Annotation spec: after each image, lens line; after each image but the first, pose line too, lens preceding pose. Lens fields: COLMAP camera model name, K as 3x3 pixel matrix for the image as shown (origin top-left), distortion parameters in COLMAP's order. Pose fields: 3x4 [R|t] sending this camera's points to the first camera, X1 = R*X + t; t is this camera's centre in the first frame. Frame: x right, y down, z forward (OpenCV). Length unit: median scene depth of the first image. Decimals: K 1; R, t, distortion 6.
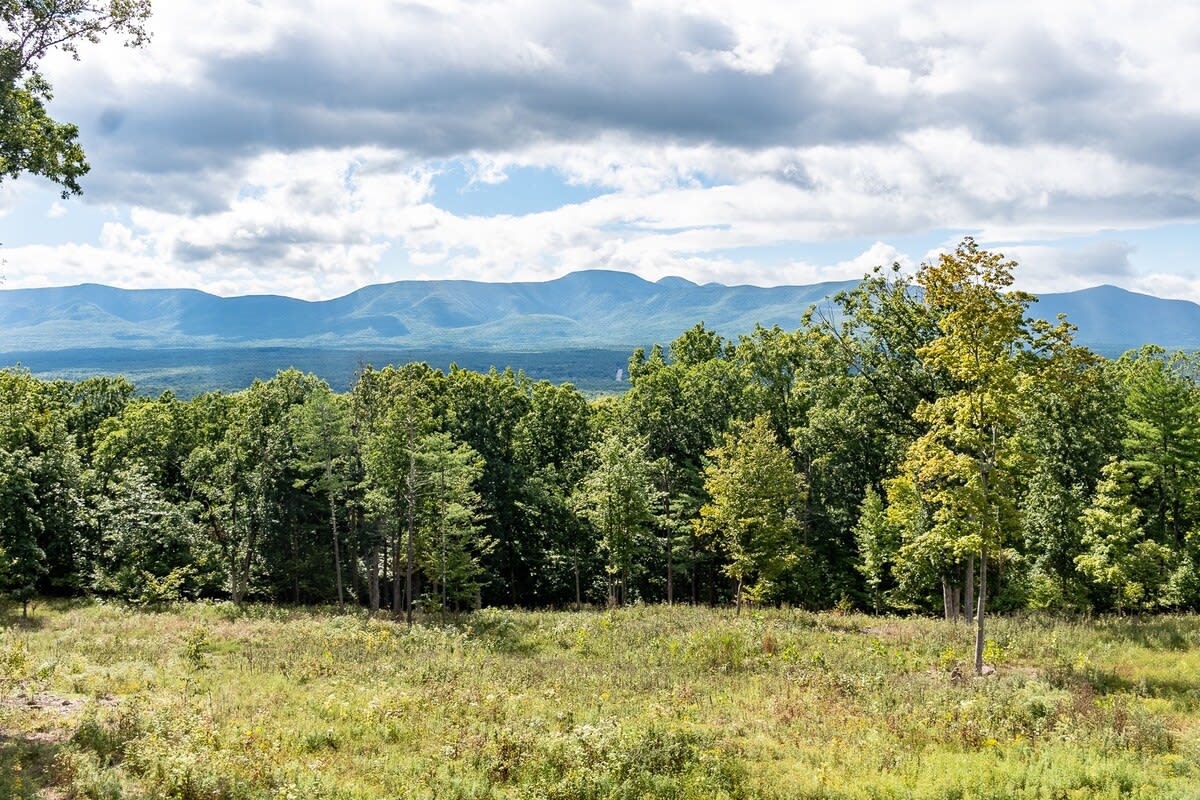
lens RADIAL K [[1006.8, 0, 599.6], [0, 1006.8, 407.6], [0, 0, 1]] dist [-0.109214, 0.001693]
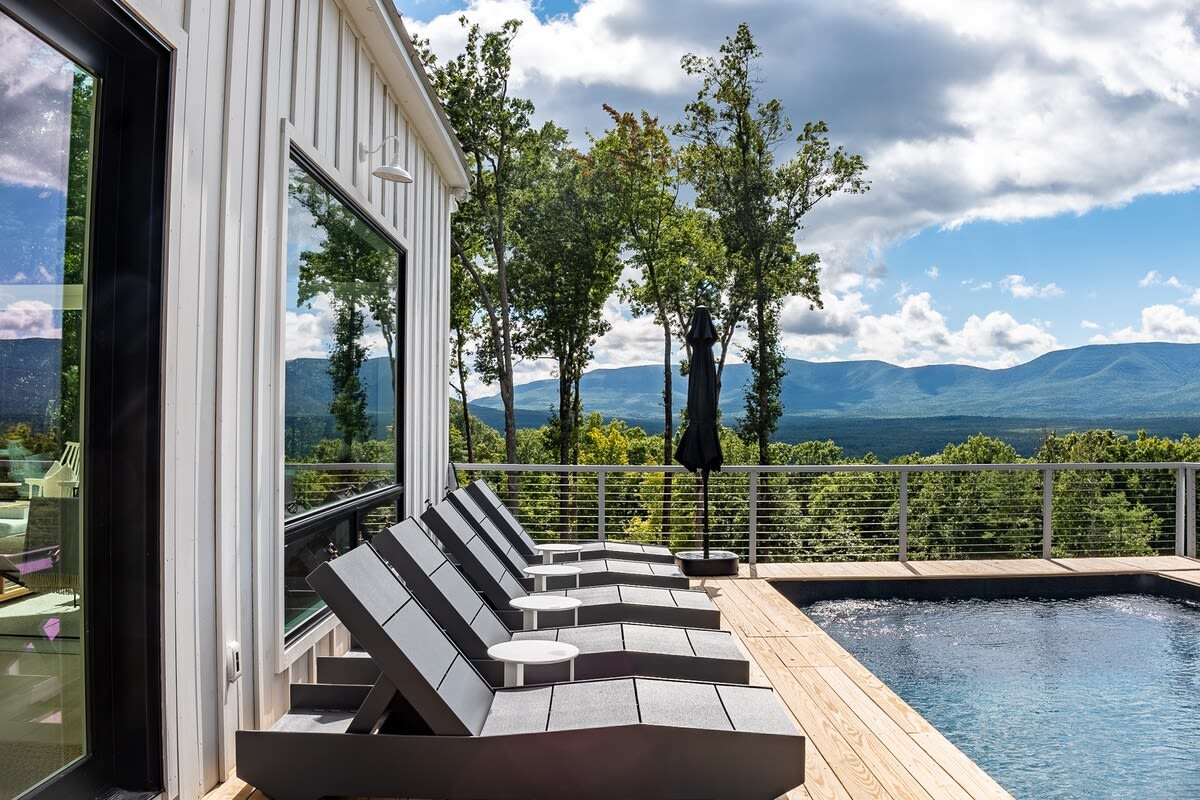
lens RADIAL K [[1006.8, 0, 572.1], [0, 1006.8, 388.0], [0, 0, 1]] dist [-0.109214, 0.001693]
pose [[0.775886, -0.023813, -0.630424, 0.038692], [-0.032198, 0.996490, -0.077267, 0.008858], [0.630051, 0.080249, 0.772396, -0.159075]]
